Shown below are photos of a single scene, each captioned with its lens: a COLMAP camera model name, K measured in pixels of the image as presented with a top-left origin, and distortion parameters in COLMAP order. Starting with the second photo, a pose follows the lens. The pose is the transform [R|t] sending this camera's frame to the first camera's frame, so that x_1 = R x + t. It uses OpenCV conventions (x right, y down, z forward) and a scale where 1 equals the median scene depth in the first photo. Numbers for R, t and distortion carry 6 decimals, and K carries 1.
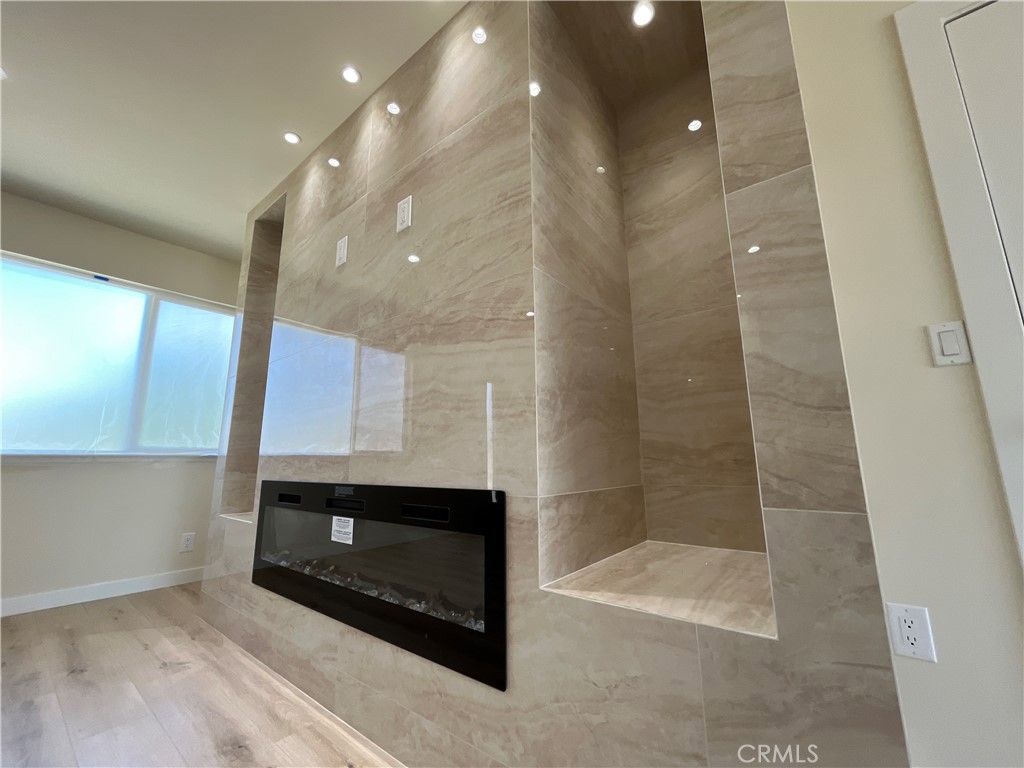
lens RADIAL K [[411.7, 0, 513.1], [0, 411.7, 380.2], [0, 0, 1]] dist [-0.003875, 0.000623]
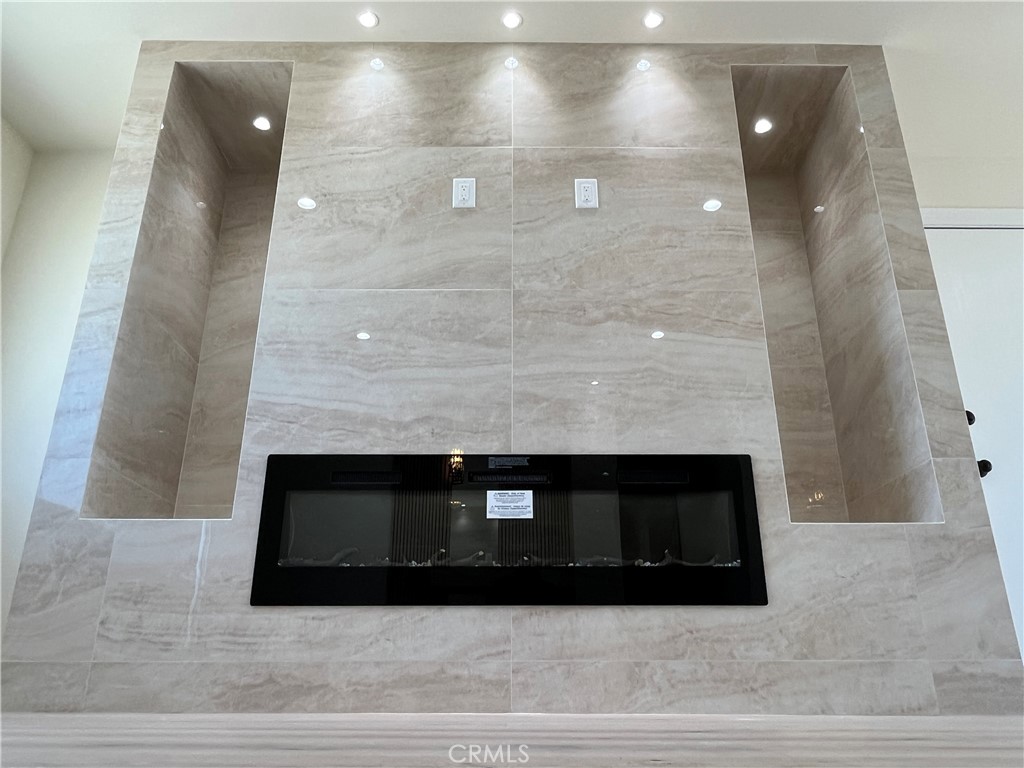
lens RADIAL K [[754.7, 0, 512.8], [0, 754.7, 384.8], [0, 0, 1]] dist [-0.000648, -0.004624]
pose [[0.781788, 0.240899, 0.575130, -1.682919], [-0.130862, 0.965203, -0.226402, 0.587019], [-0.609658, 0.101735, 0.786109, -0.317454]]
